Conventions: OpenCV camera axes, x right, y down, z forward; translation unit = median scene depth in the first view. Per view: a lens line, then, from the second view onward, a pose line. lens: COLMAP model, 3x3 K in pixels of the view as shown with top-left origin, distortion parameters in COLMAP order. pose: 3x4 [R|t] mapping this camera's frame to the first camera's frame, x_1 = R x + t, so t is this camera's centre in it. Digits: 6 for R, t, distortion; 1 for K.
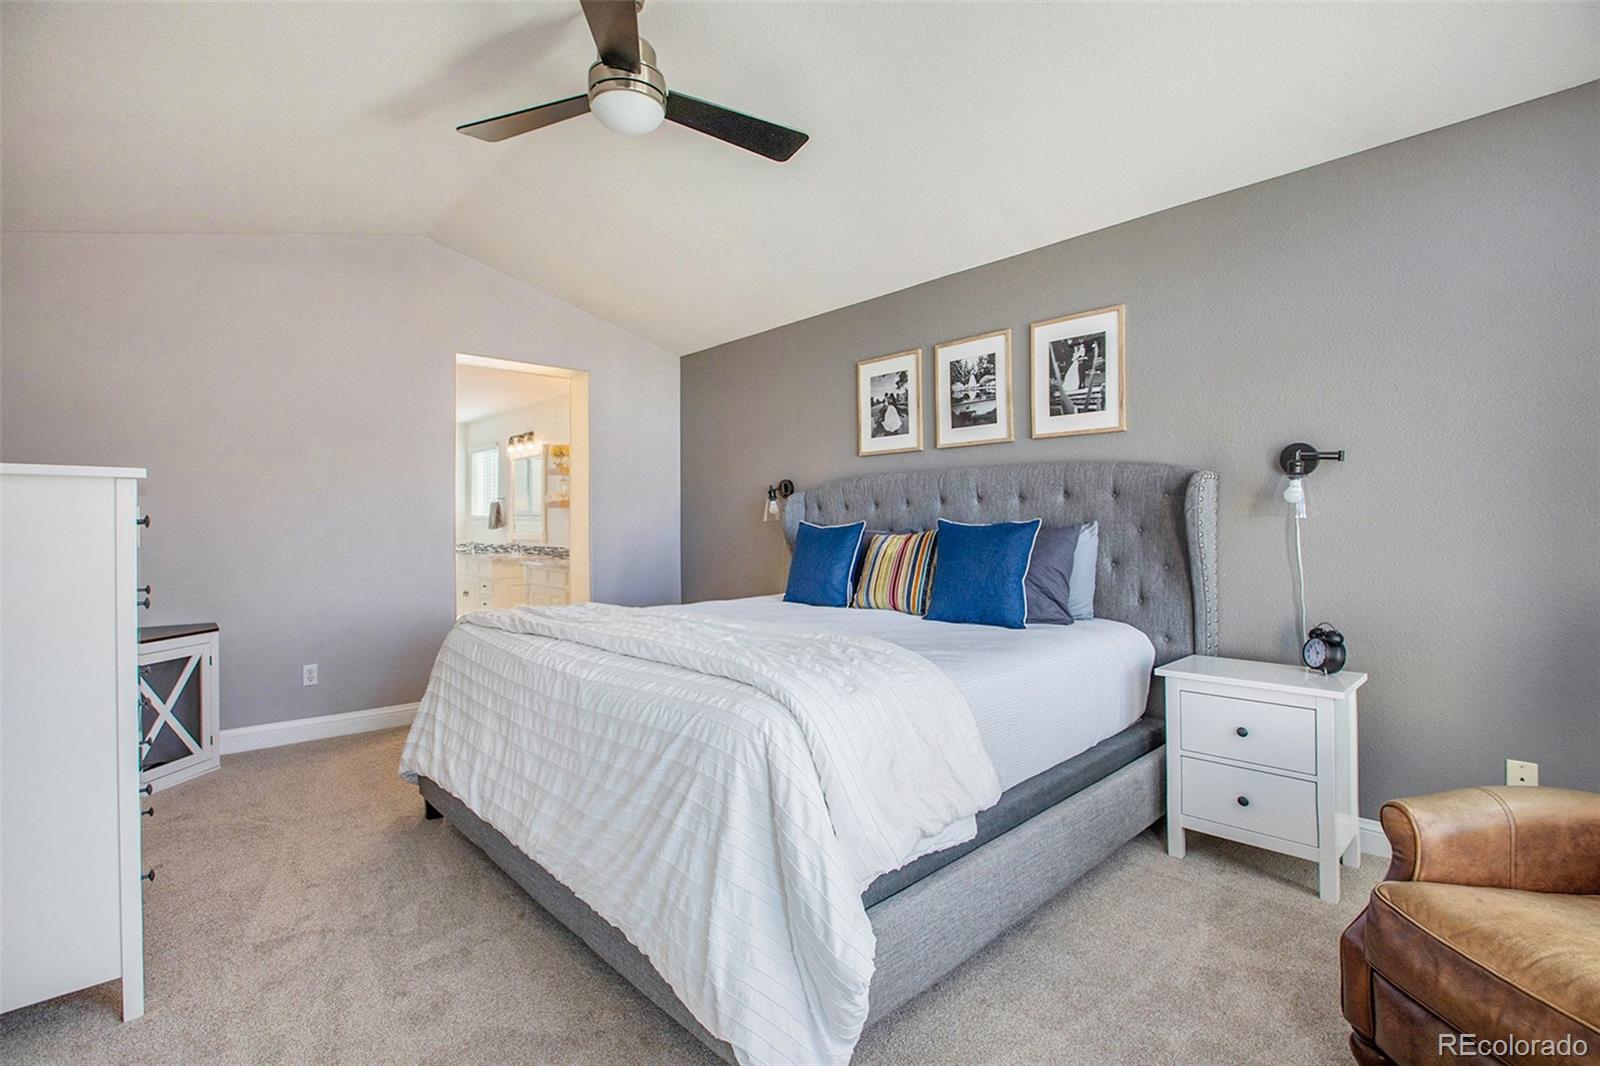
lens RADIAL K [[730.7, 0, 797.2], [0, 730.7, 524.9], [0, 0, 1]] dist [-0.036935, 0.006958]
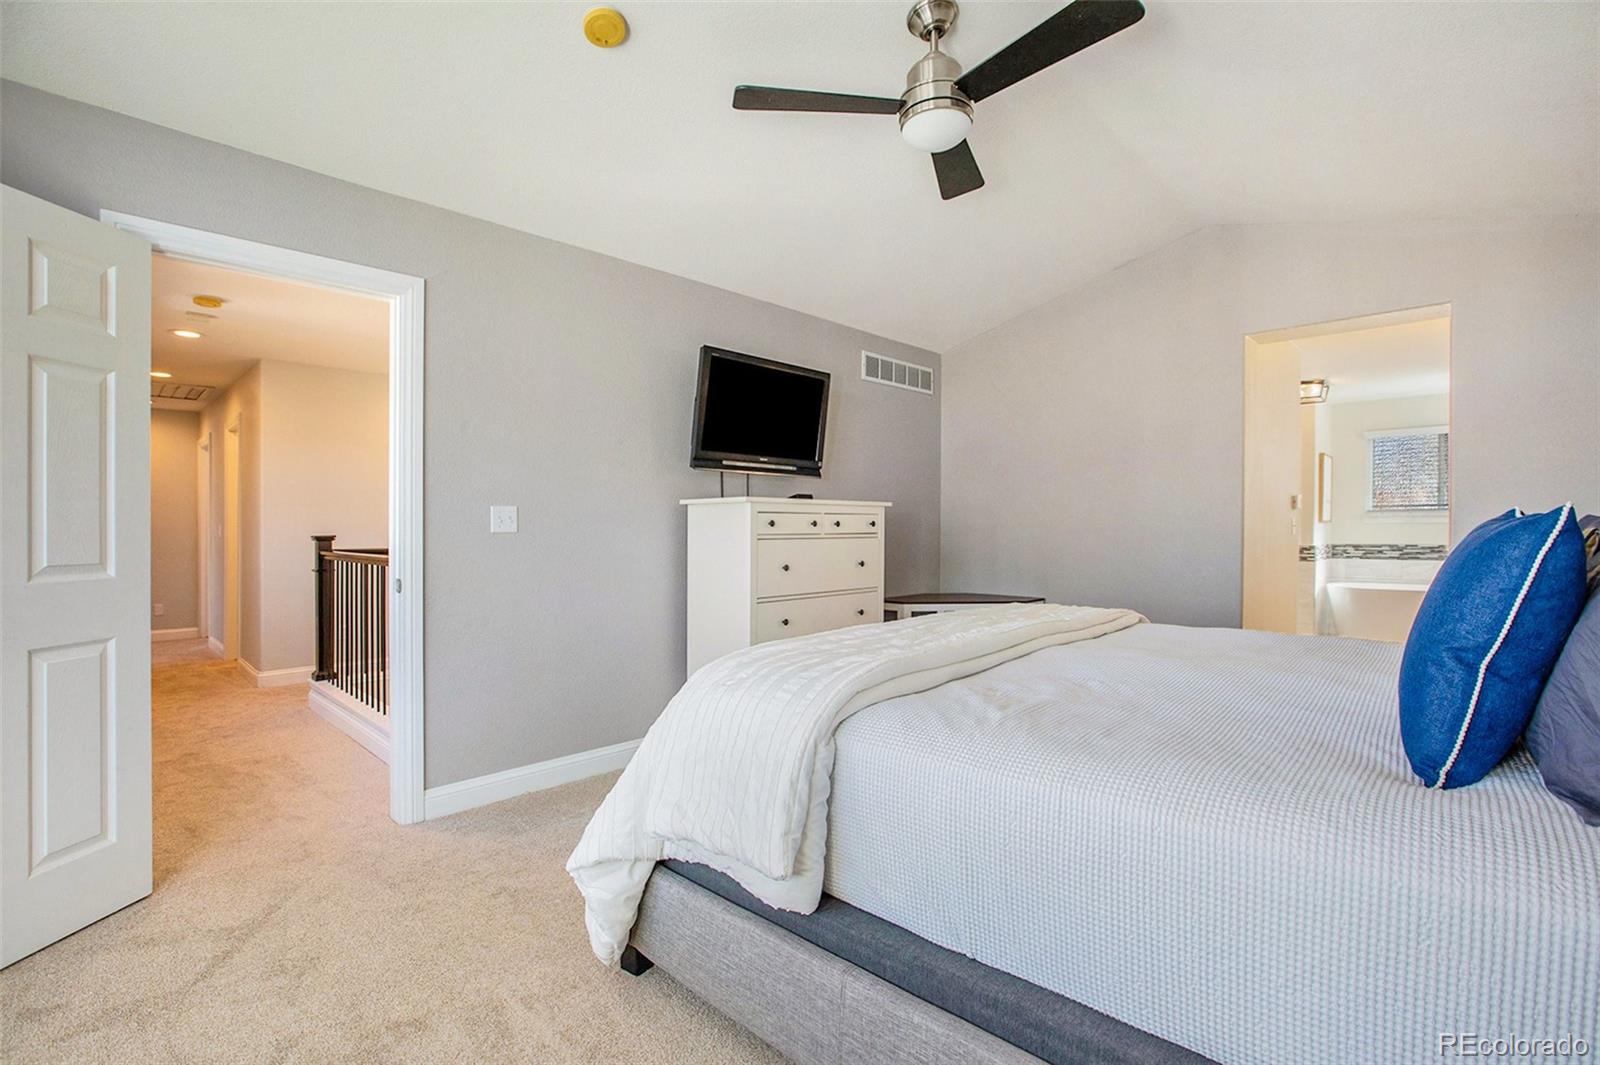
lens RADIAL K [[730.7, 0, 798.6], [0, 730.7, 529.2], [0, 0, 1]] dist [-0.036935, 0.006958]
pose [[0.056680, 0.008743, -0.998354, 0.238291], [0.000368, 0.999961, 0.008778, -0.001235], [0.998392, -0.000865, 0.056674, 0.219660]]
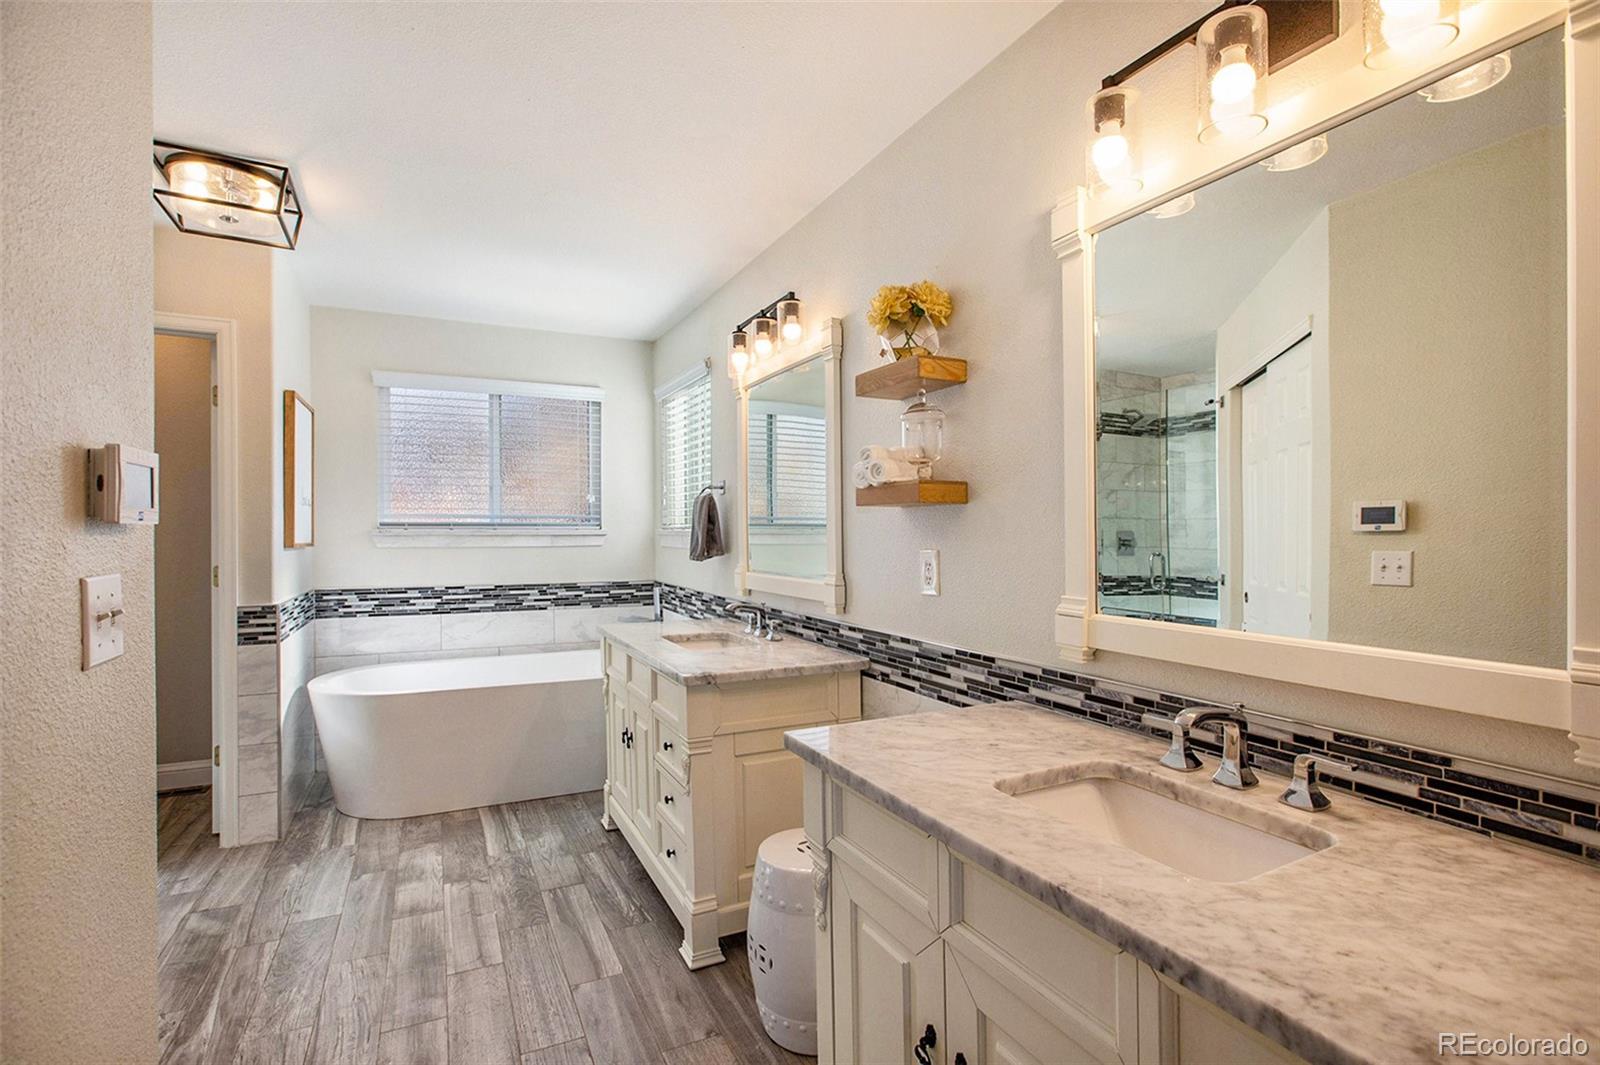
lens RADIAL K [[730.7, 0, 795.9], [0, 730.7, 541.1], [0, 0, 1]] dist [-0.036935, 0.006958]
pose [[0.959324, 0.001659, -0.282302, -0.255616], [0.003655, 0.999826, 0.018298, -0.012718], [0.282283, -0.018586, 0.959151, 0.633615]]
